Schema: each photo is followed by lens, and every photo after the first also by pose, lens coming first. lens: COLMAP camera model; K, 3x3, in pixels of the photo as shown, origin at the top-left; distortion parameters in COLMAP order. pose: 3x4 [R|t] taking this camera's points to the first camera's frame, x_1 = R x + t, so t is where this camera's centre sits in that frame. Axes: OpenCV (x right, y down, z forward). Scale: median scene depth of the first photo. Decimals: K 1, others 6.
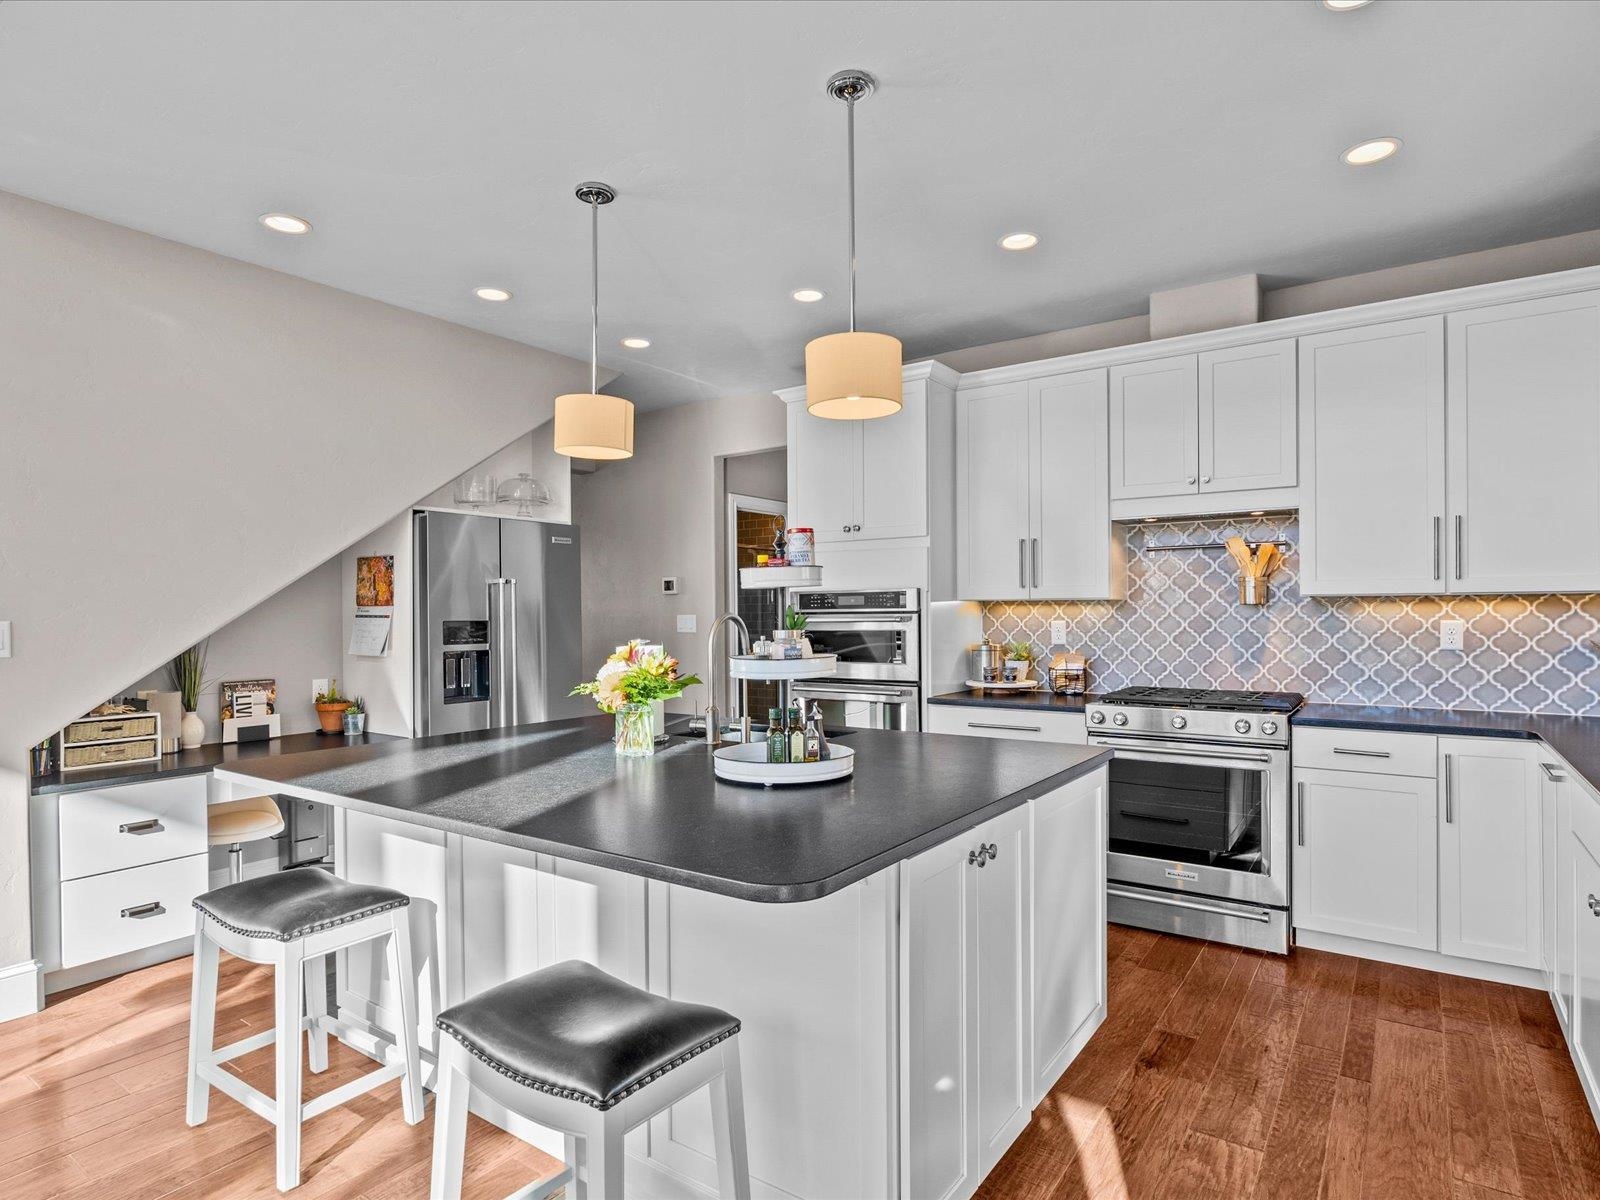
lens RADIAL K [[876.9, 0, 800.4], [0, 876.9, 613.6], [0, 0, 1]] dist [-0.015490, 0.001969]
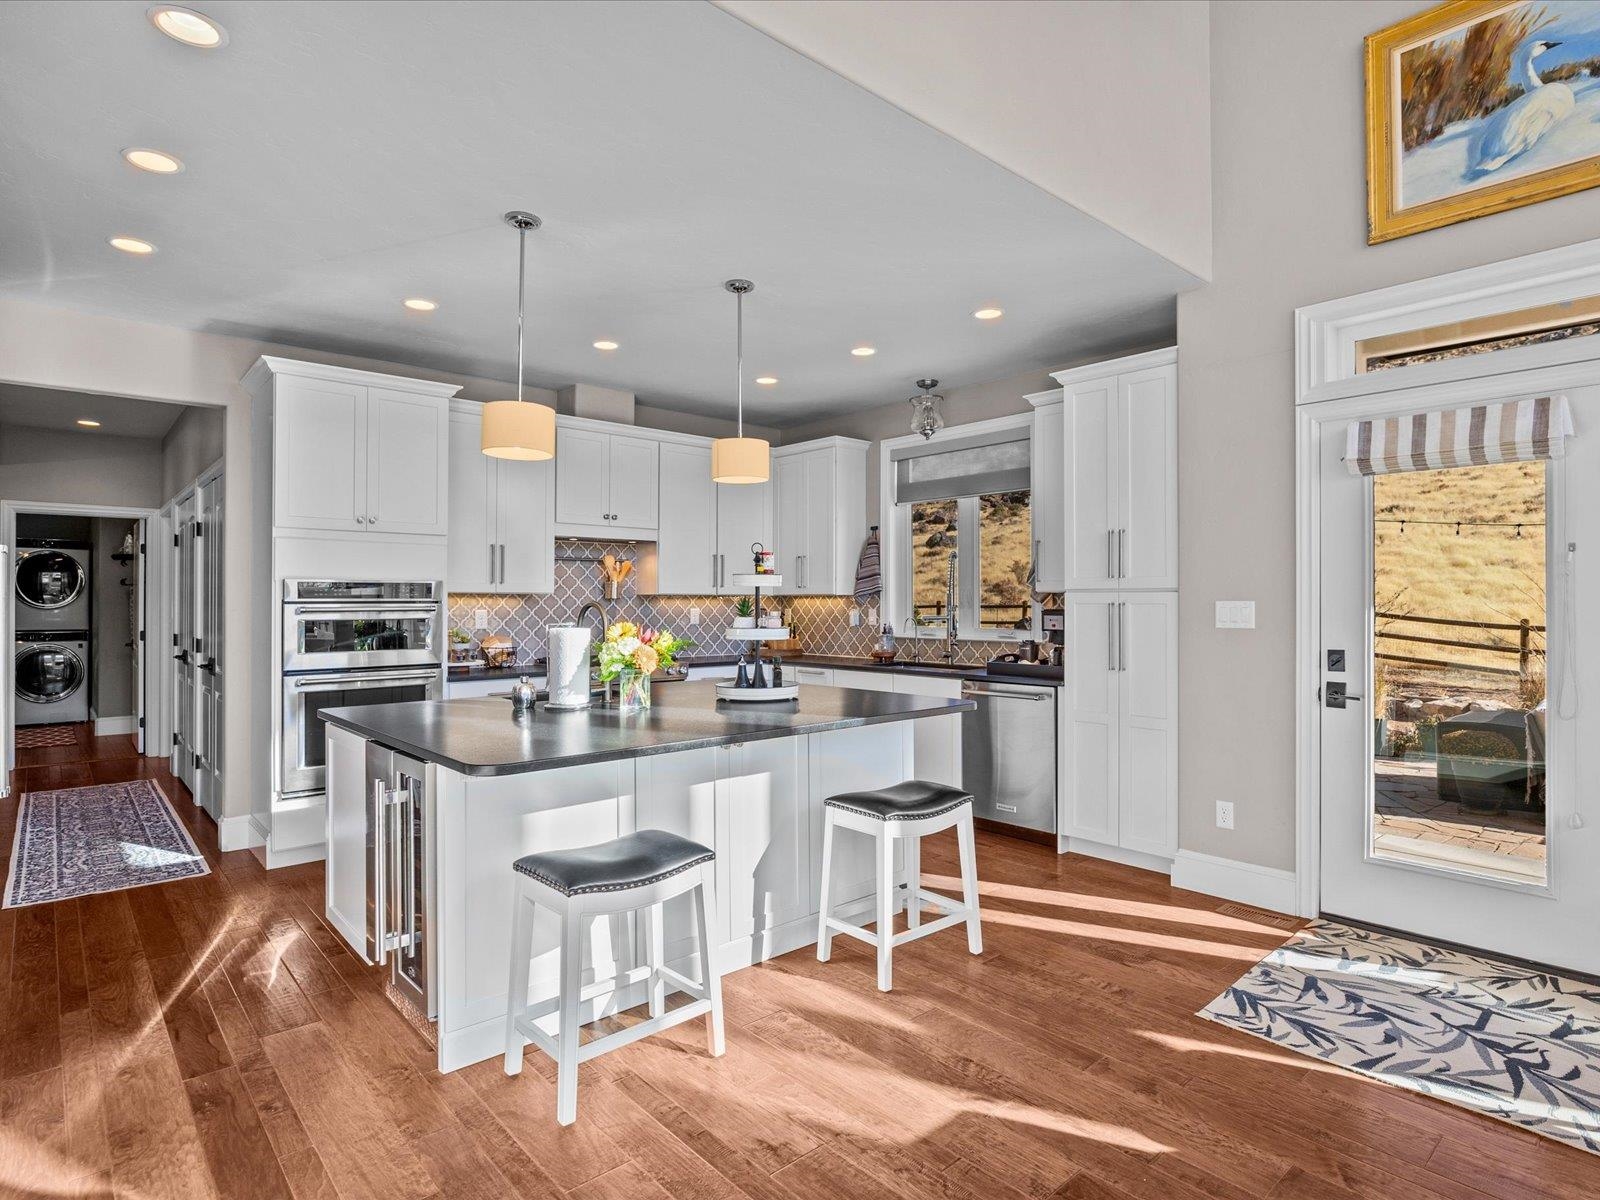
lens RADIAL K [[876.9, 0, 804.9], [0, 876.9, 591.6], [0, 0, 1]] dist [-0.015490, 0.001969]
pose [[0.231087, 0.020441, 0.972718, -0.861718], [-0.000607, 0.999782, -0.020865, 0.008121], [-0.972933, 0.004231, 0.231049, 0.278646]]
